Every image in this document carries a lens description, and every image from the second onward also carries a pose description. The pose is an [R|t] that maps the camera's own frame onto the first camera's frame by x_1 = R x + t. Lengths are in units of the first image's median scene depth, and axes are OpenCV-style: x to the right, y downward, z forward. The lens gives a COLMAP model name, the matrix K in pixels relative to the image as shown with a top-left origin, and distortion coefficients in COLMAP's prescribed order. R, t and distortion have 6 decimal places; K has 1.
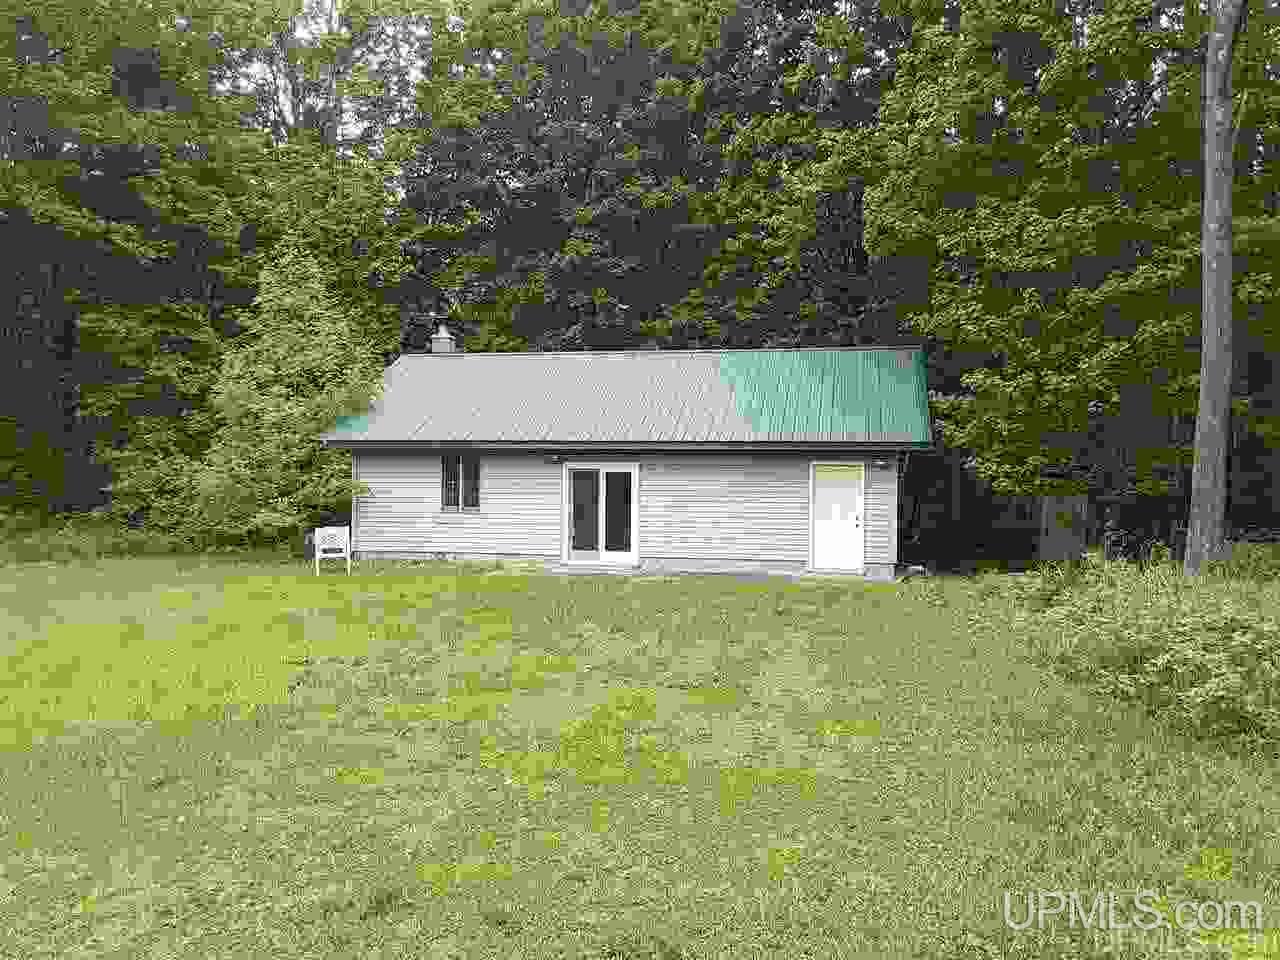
lens RADIAL K [[1001.0, 0, 640.0], [0, 1001.0, 480.0], [0, 0, 1]] dist [-0.007153, -0.004373]
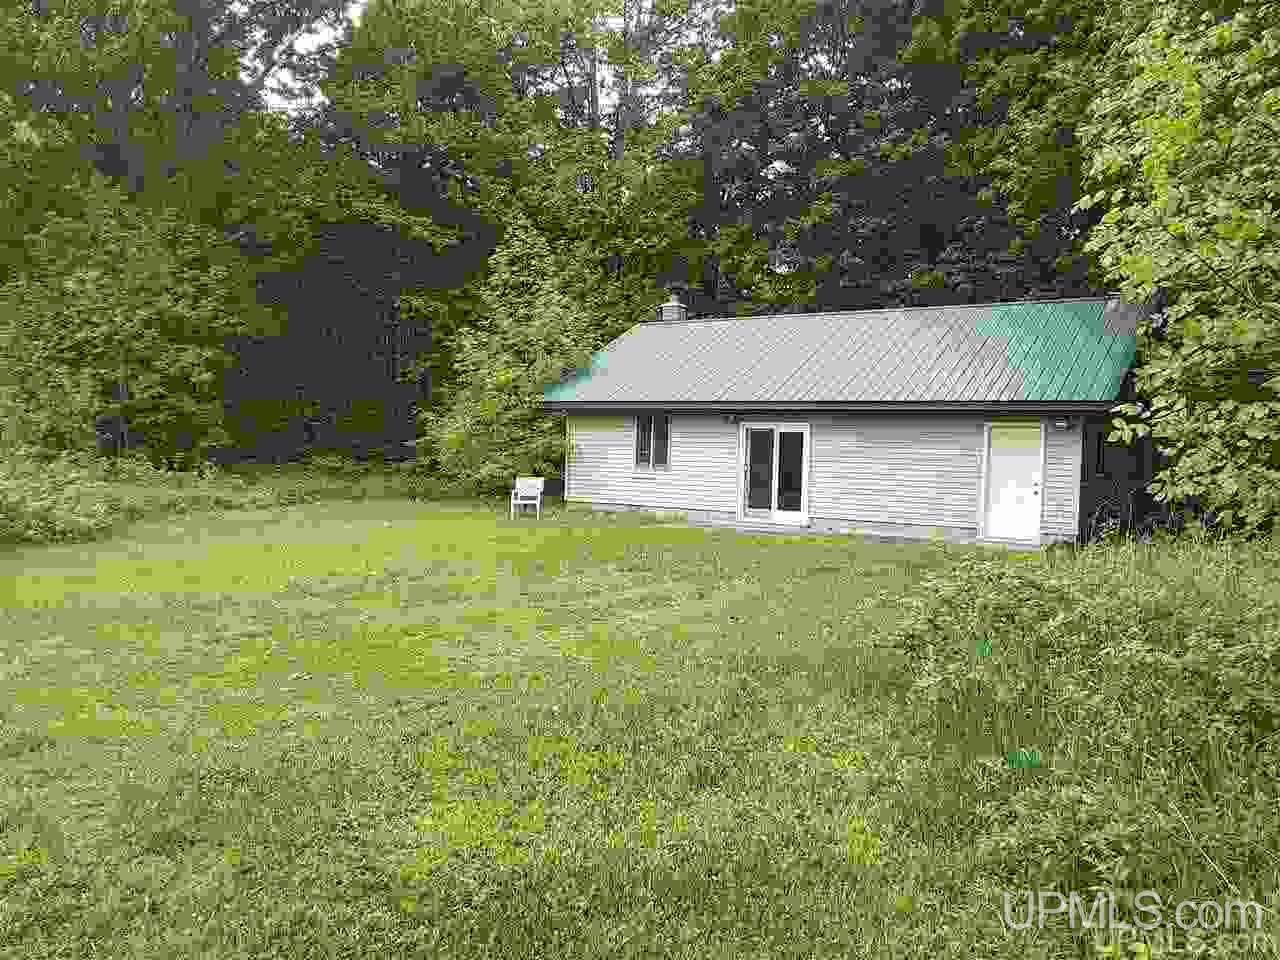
lens RADIAL K [[1012.7, 0, 639.9], [0, 1012.7, 455.2], [0, 0, 1]] dist [0.002371, 0.000503]
pose [[0.915620, 0.017252, -0.401674, 0.248748], [-0.015513, 0.999851, 0.007581, 0.009842], [0.401744, -0.000710, 0.915752, 0.002973]]
